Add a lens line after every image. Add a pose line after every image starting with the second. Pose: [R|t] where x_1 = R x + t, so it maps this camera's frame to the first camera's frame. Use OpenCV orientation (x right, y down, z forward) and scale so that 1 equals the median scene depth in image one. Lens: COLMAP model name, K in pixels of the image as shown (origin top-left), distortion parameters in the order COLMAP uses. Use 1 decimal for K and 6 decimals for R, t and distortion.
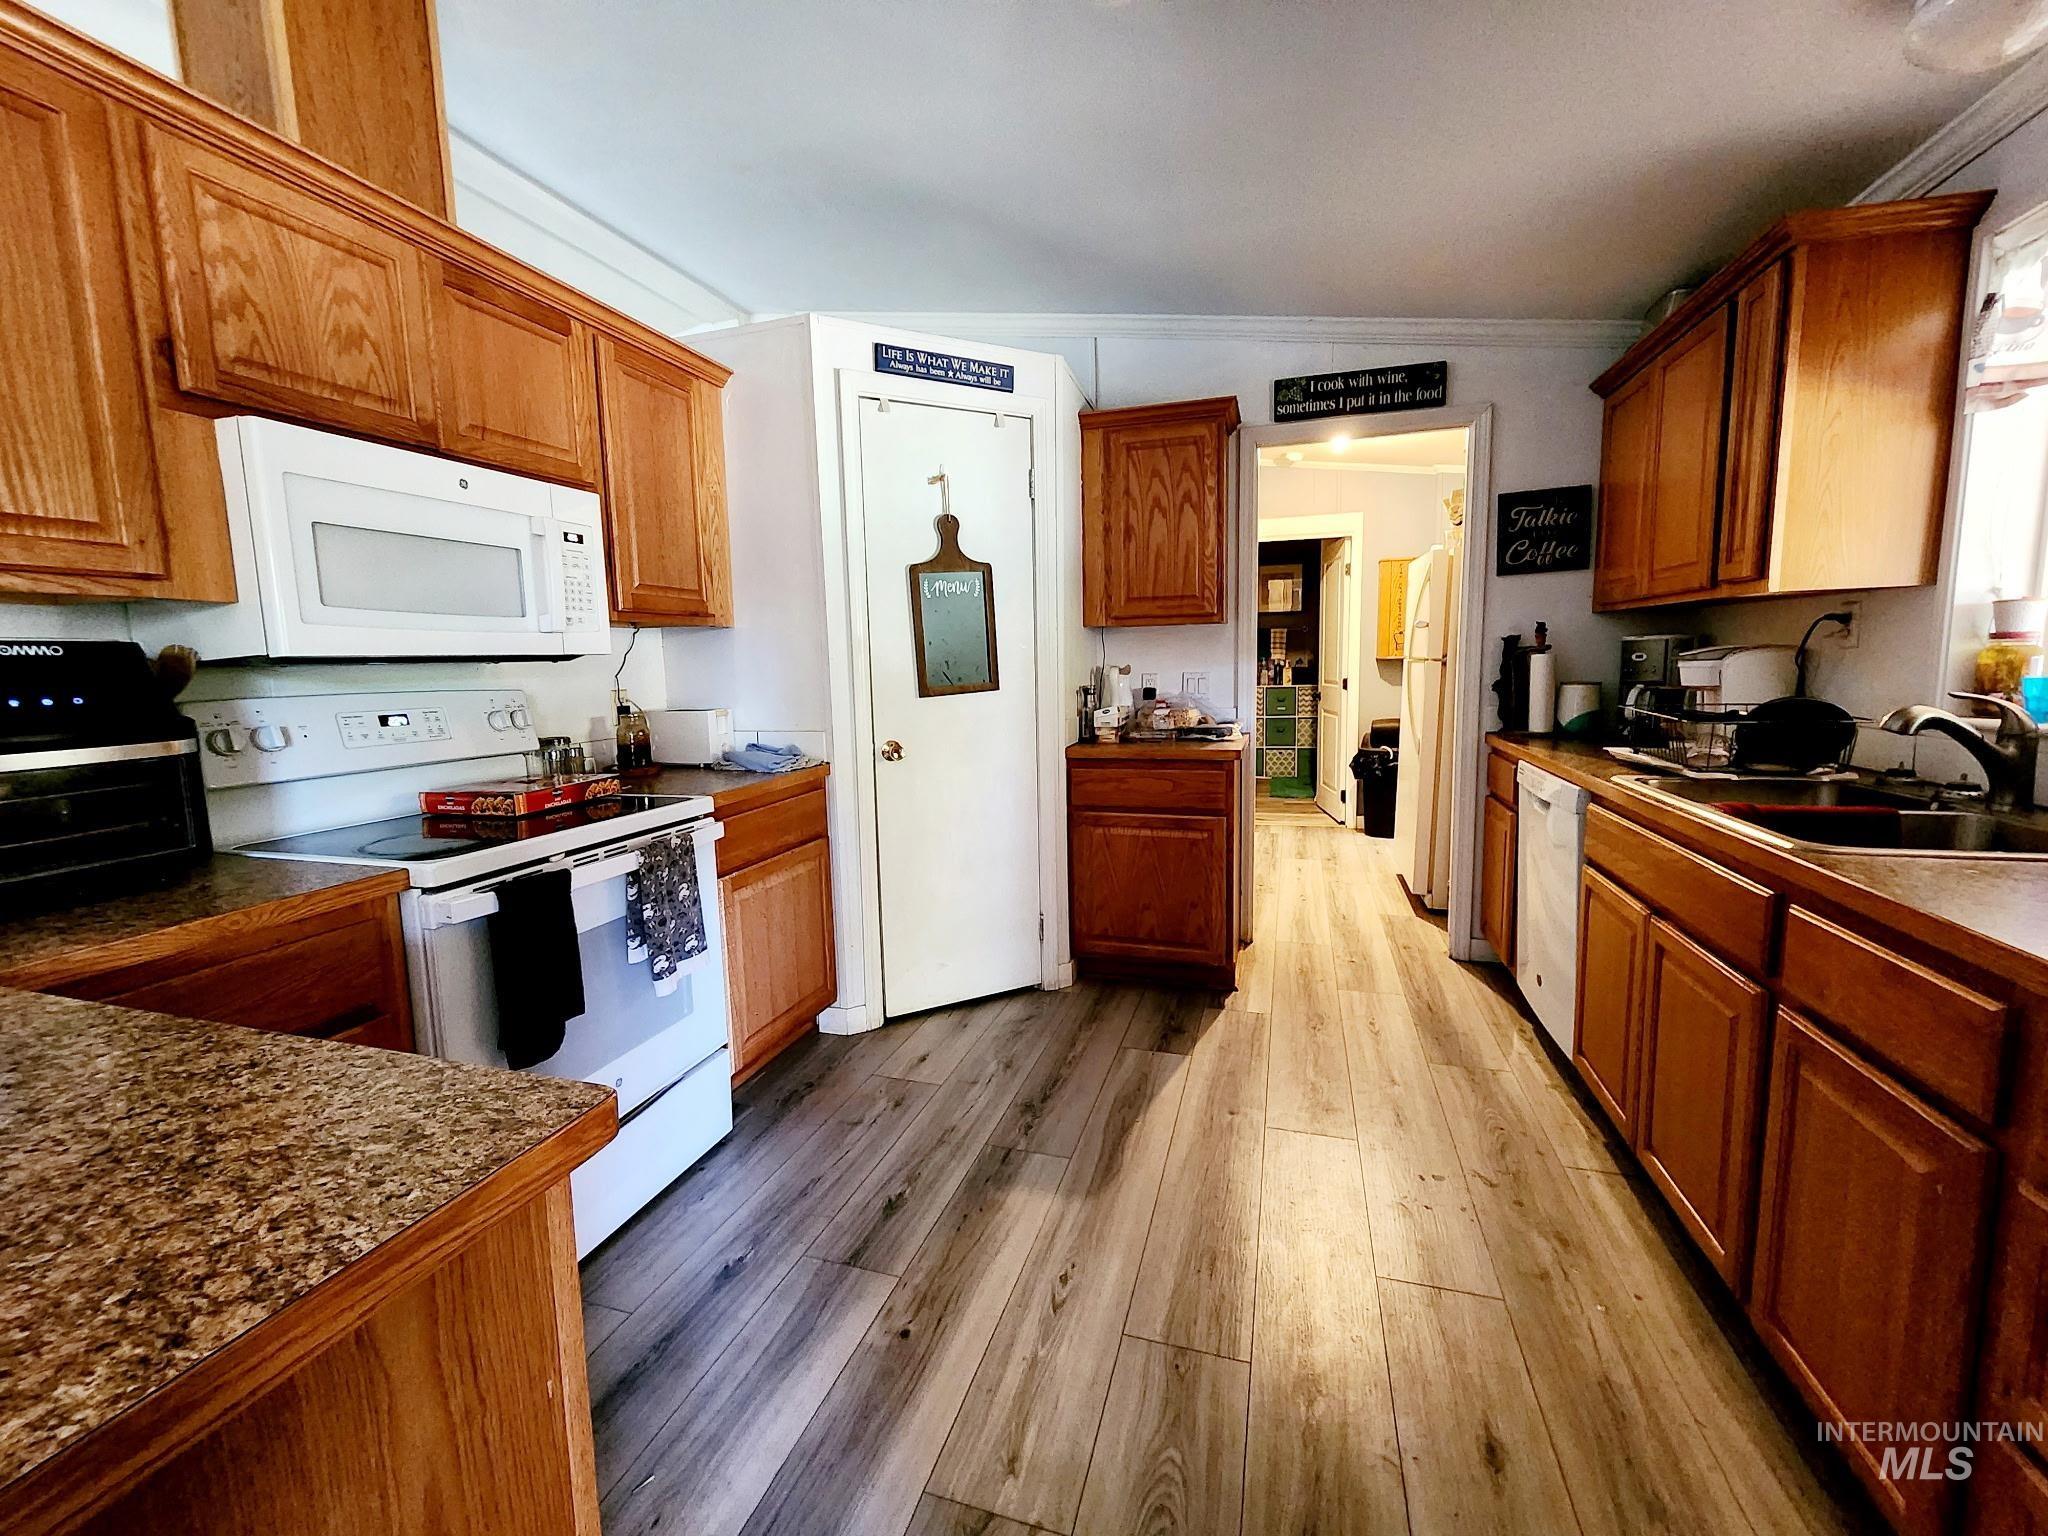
lens RADIAL K [[846.9, 0, 1018.0], [0, 846.9, 761.6], [0, 0, 1]] dist [0.001679, -0.000180]
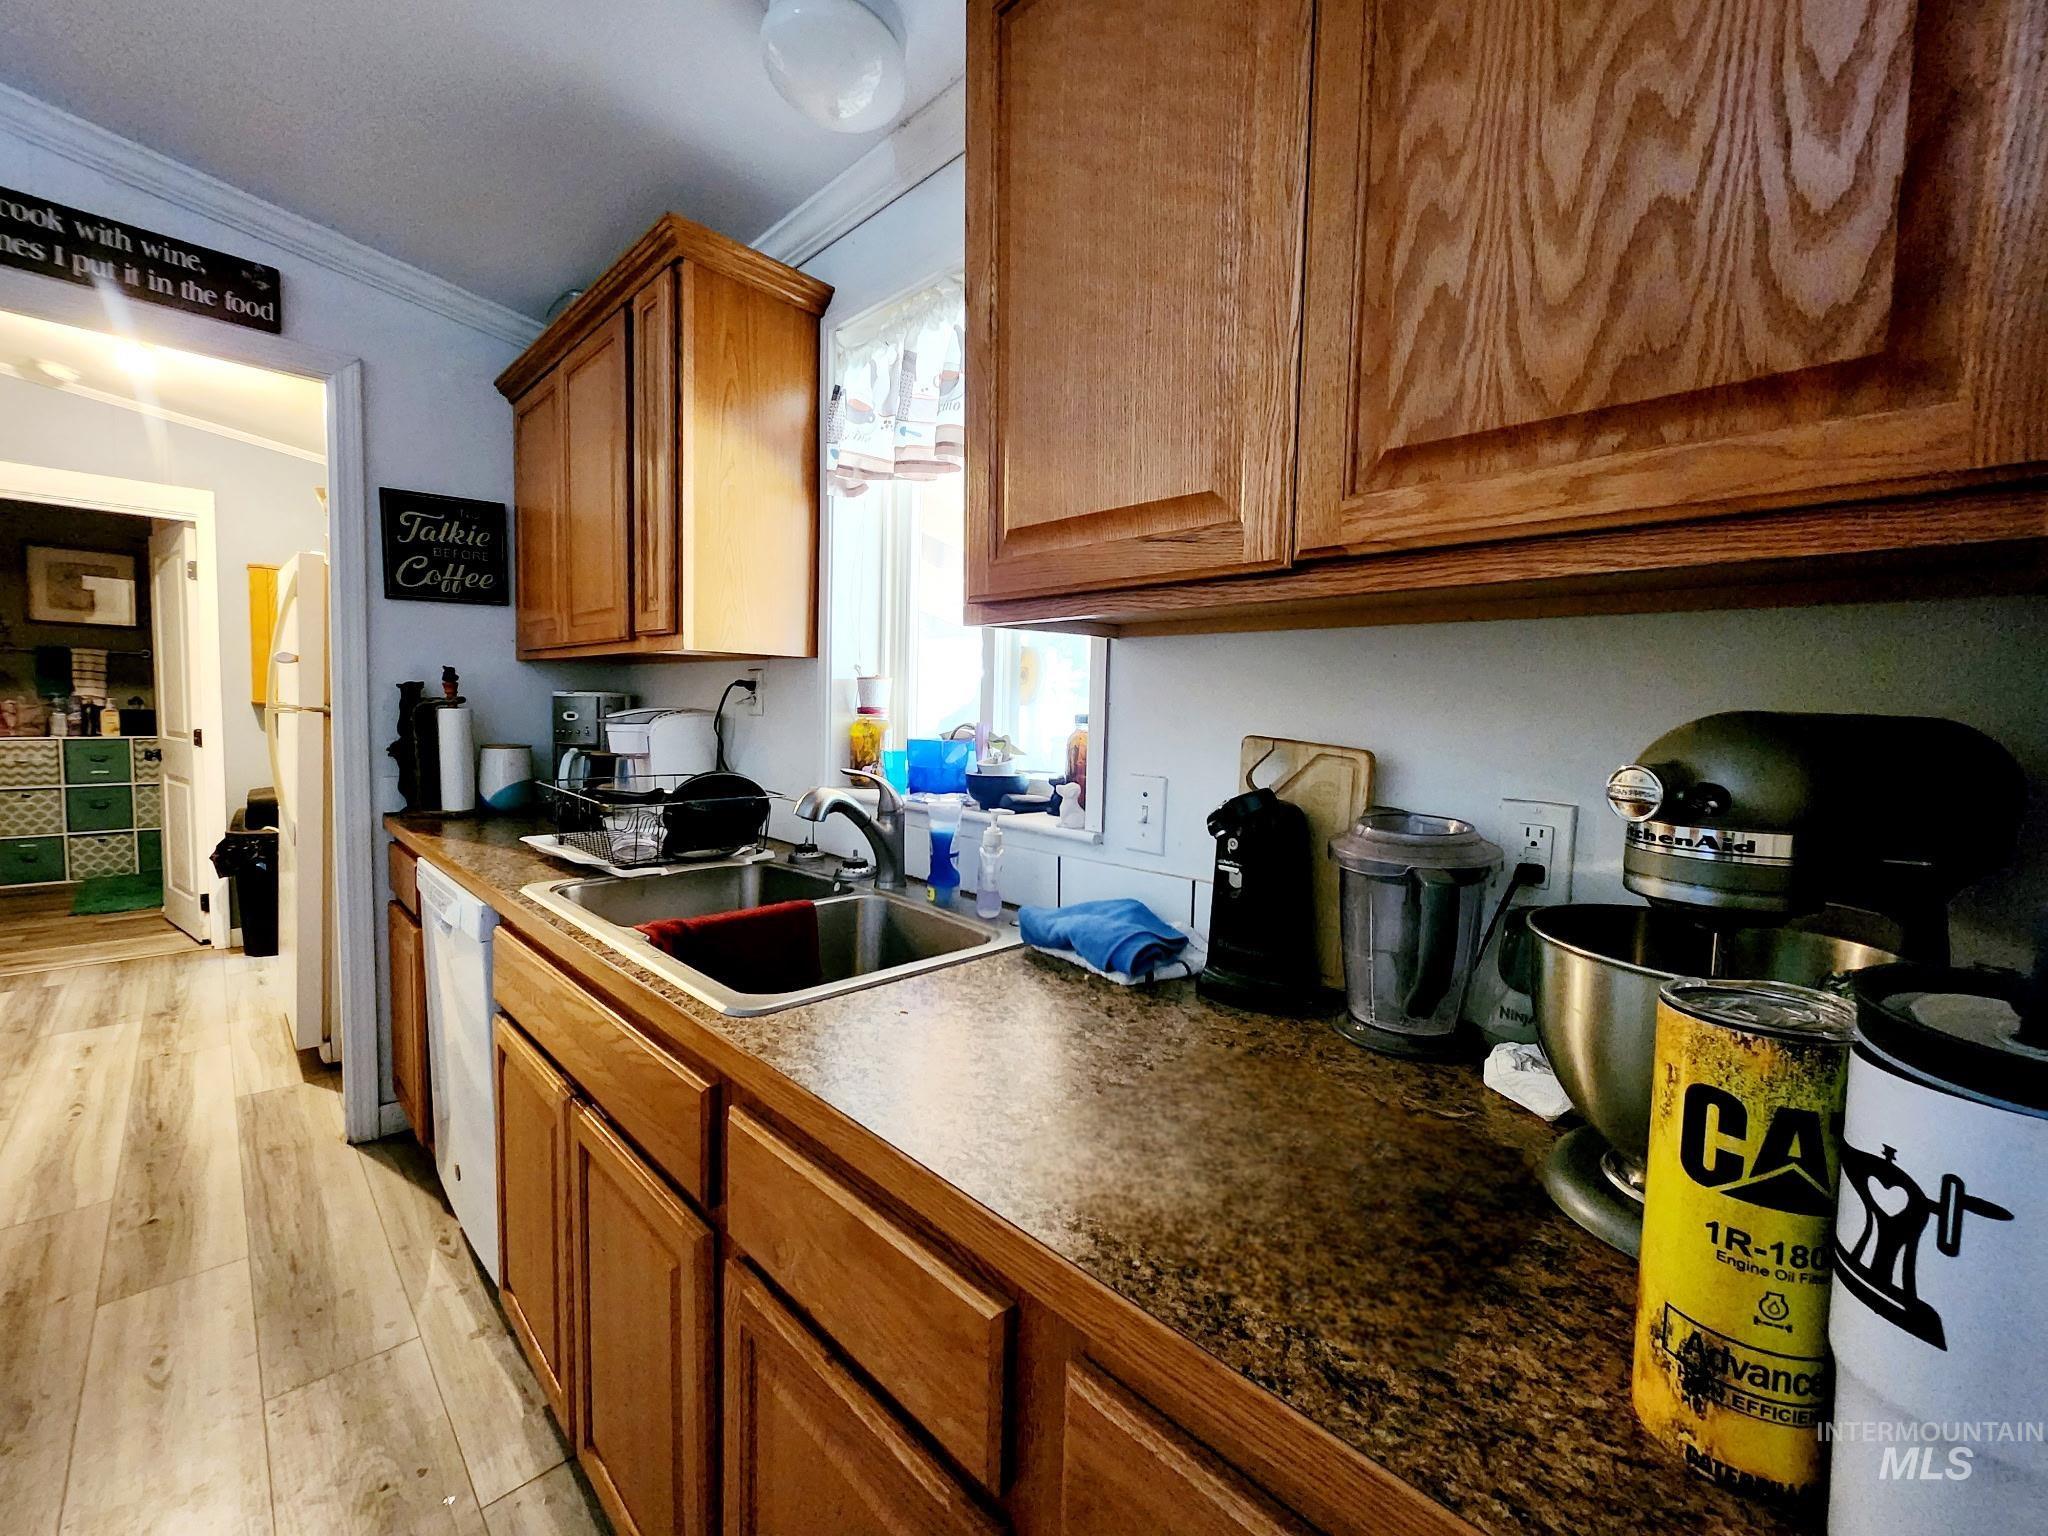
lens RADIAL K [[846.9, 0, 1018.0], [0, 846.9, 761.6], [0, 0, 1]] dist [0.001679, -0.000180]
pose [[0.470536, -0.020703, 0.882138, 0.222065], [0.069853, 0.997461, -0.013850, -0.040237], [-0.879612, 0.068137, 0.470787, 0.238520]]
